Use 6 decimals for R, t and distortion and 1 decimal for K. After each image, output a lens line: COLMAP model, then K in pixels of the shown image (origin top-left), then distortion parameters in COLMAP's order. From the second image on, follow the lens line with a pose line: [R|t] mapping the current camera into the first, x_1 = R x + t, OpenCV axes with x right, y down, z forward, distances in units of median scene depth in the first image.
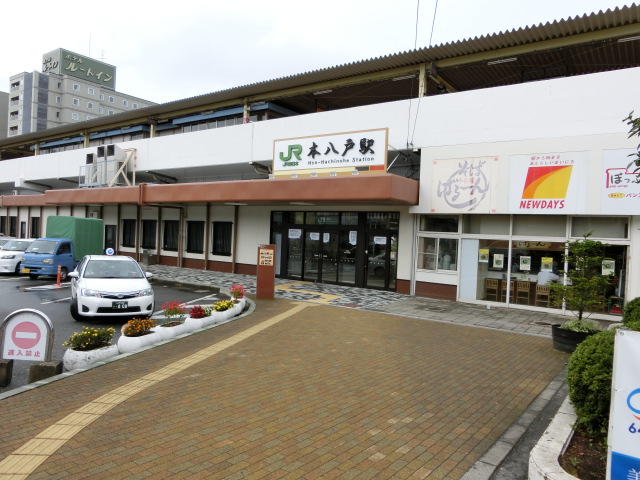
lens RADIAL K [[464.5, 0, 320.1], [0, 464.5, 241.2], [0, 0, 1]] dist [0.048953, 0.000171]
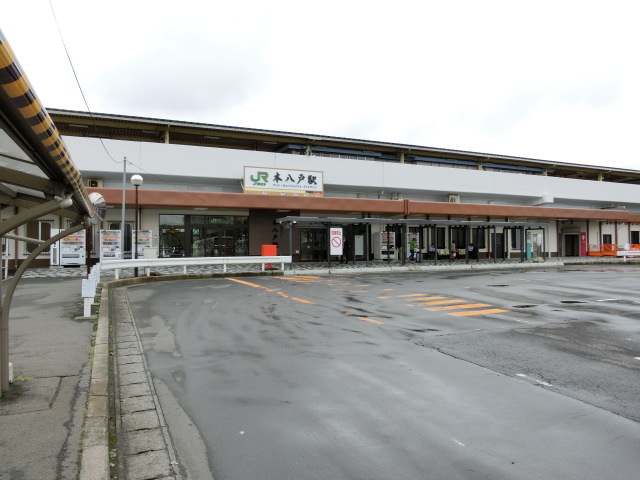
lens RADIAL K [[464.5, 0, 320.5], [0, 464.5, 240.2], [0, 0, 1]] dist [0.048953, 0.000171]
pose [[0.483345, -0.042254, 0.874410, -1.384394], [0.034672, 0.998975, 0.029108, -0.022237], [-0.874743, 0.016248, 0.484314, 0.106401]]
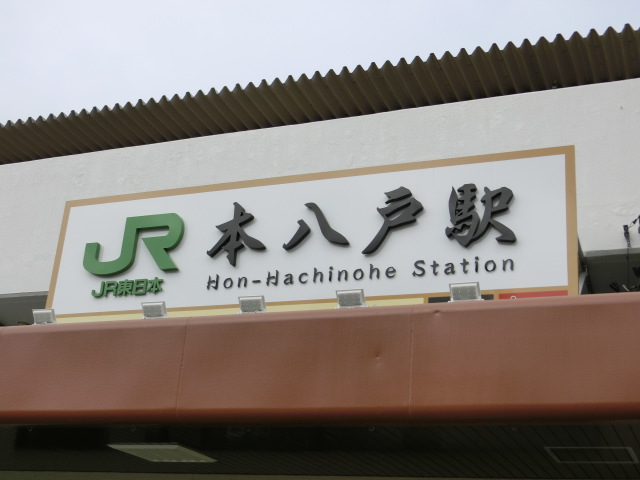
lens RADIAL K [[975.1, 0, 319.9], [0, 975.1, 240.4], [0, 0, 1]] dist [-0.094323, 0.000000]
pose [[0.973415, 0.118748, 0.195861, -0.072951], [-0.035477, 0.922959, -0.383260, 0.002373], [-0.226283, 0.366122, 0.902635, 0.544301]]
